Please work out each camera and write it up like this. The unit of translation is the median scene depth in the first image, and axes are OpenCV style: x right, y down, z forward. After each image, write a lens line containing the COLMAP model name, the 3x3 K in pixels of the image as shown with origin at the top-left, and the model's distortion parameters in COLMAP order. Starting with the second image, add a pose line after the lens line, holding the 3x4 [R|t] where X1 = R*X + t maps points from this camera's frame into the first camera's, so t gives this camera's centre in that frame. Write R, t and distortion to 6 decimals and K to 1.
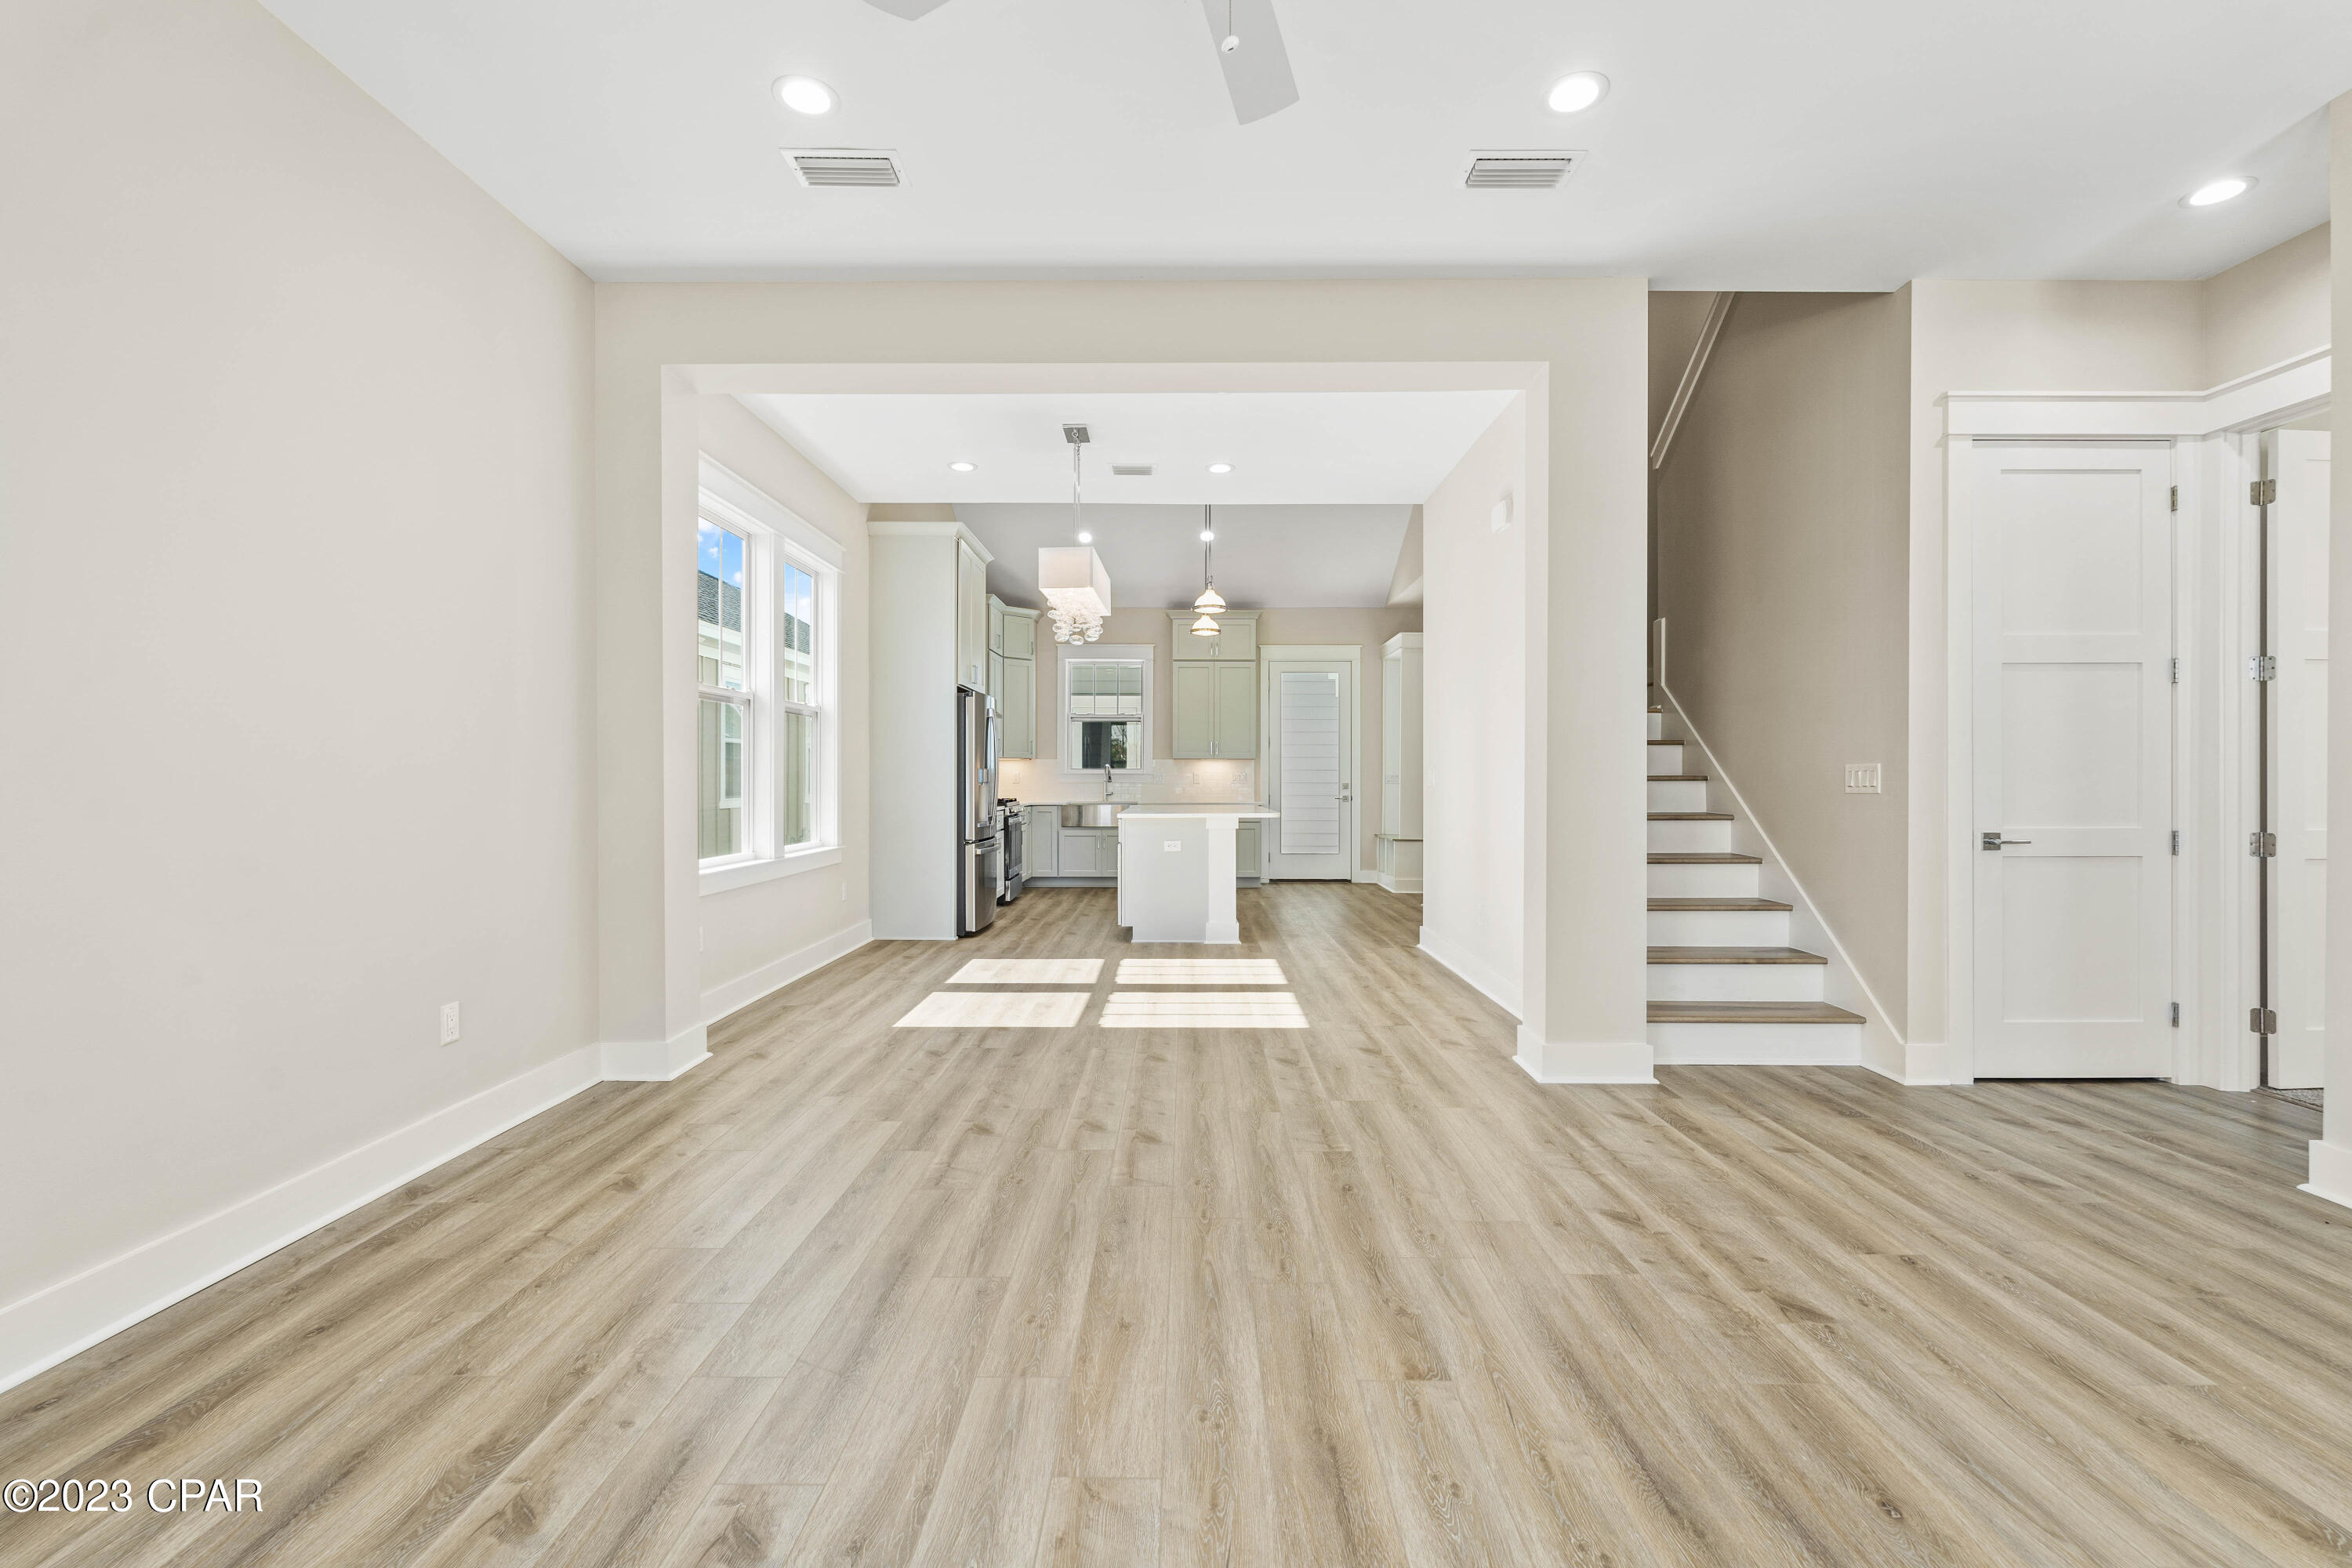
lens RADIAL K [[1039.8, 0, 1180.3], [0, 1039.8, 778.9], [0, 0, 1]] dist [0.000481, 0.000015]
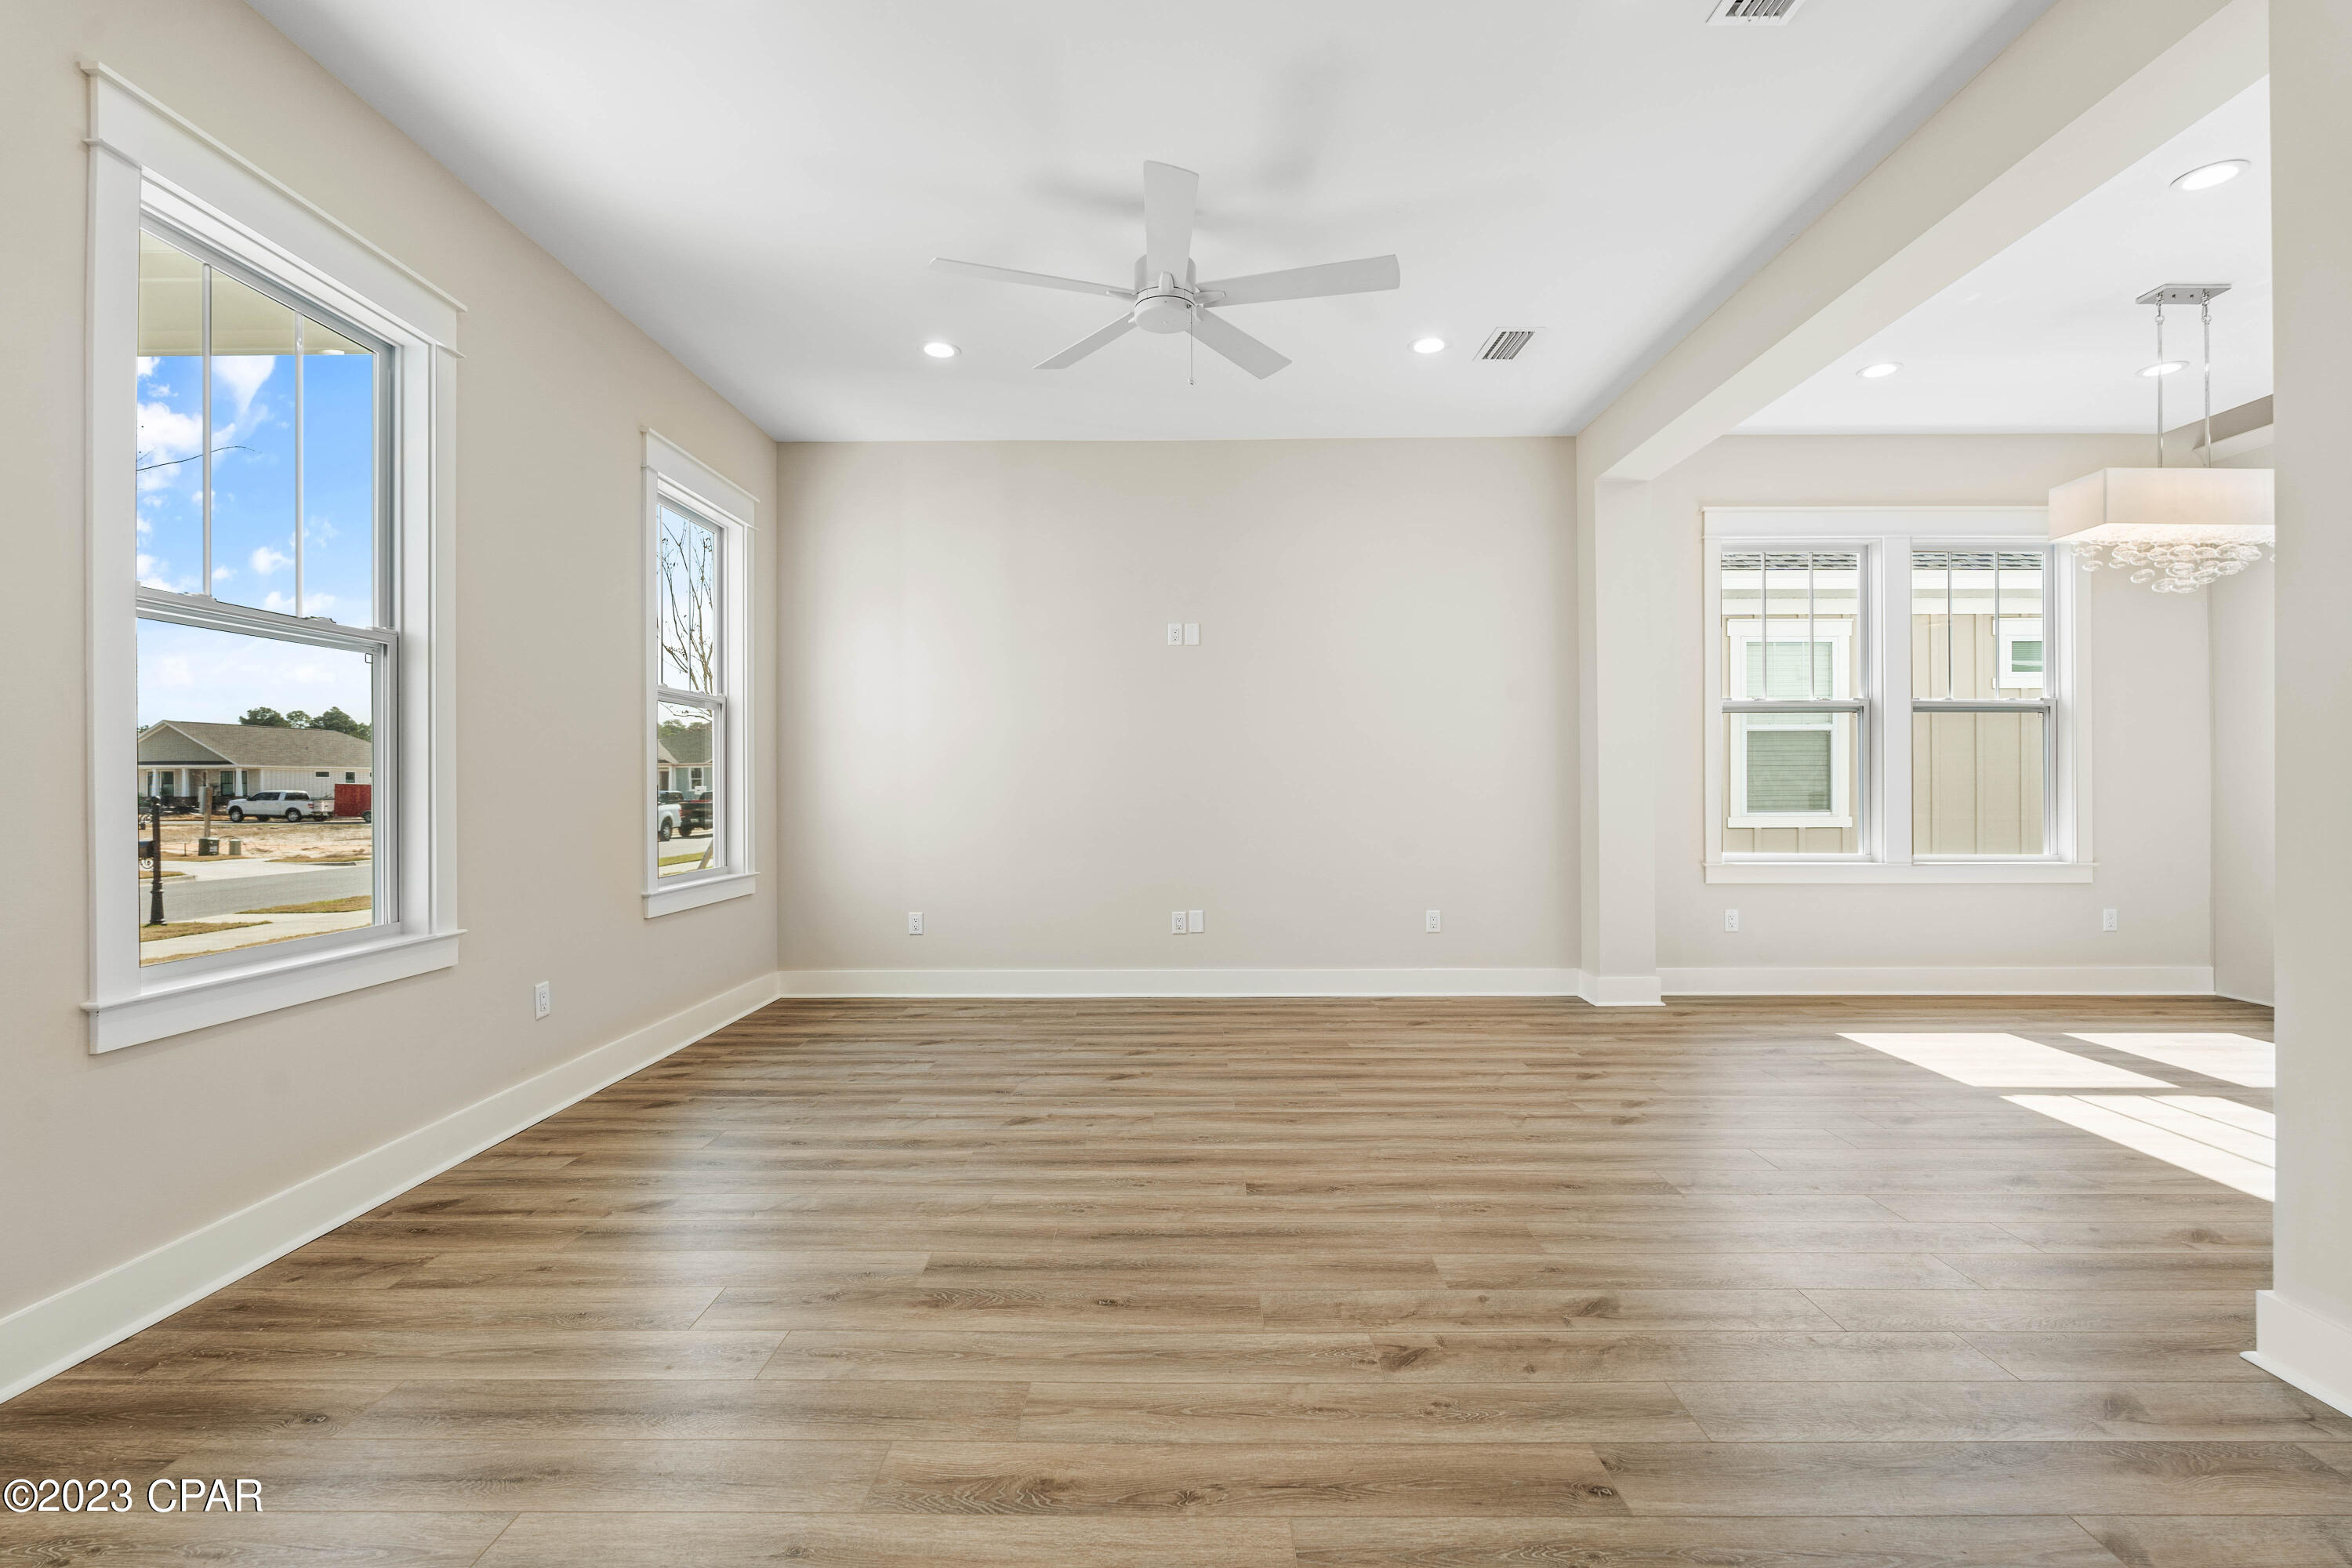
lens RADIAL K [[1039.8, 0, 1181.0], [0, 1039.8, 783.4], [0, 0, 1]] dist [0.000481, 0.000015]
pose [[-0.004477, -0.003949, -0.999982, 1.349816], [0.002874, 0.999988, -0.003962, 0.004254], [0.999986, -0.002891, -0.004465, 0.716335]]
